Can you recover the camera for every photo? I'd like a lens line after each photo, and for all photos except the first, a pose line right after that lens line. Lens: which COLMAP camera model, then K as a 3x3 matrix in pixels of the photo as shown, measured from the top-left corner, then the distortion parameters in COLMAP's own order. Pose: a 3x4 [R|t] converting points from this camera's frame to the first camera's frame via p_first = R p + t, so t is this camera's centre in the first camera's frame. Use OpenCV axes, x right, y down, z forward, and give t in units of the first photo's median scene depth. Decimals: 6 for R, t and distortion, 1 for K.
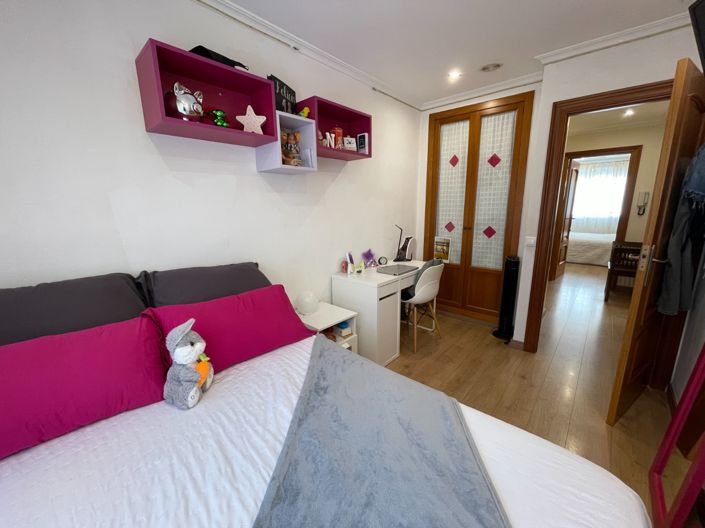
lens RADIAL K [[284.4, 0, 353.9], [0, 284.4, 266.6], [0, 0, 1]] dist [-0.000644, 0.000324]
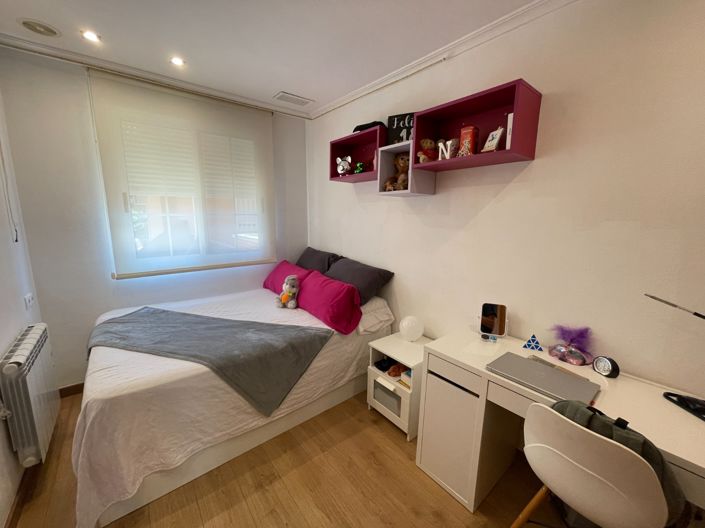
lens RADIAL K [[284.4, 0, 353.0], [0, 284.4, 261.8], [0, 0, 1]] dist [-0.000644, 0.000324]
pose [[-0.160589, 0.183225, -0.969866, 0.979729], [-0.210683, 0.953609, 0.215039, -0.323119], [0.964274, 0.238867, -0.114537, 1.127942]]
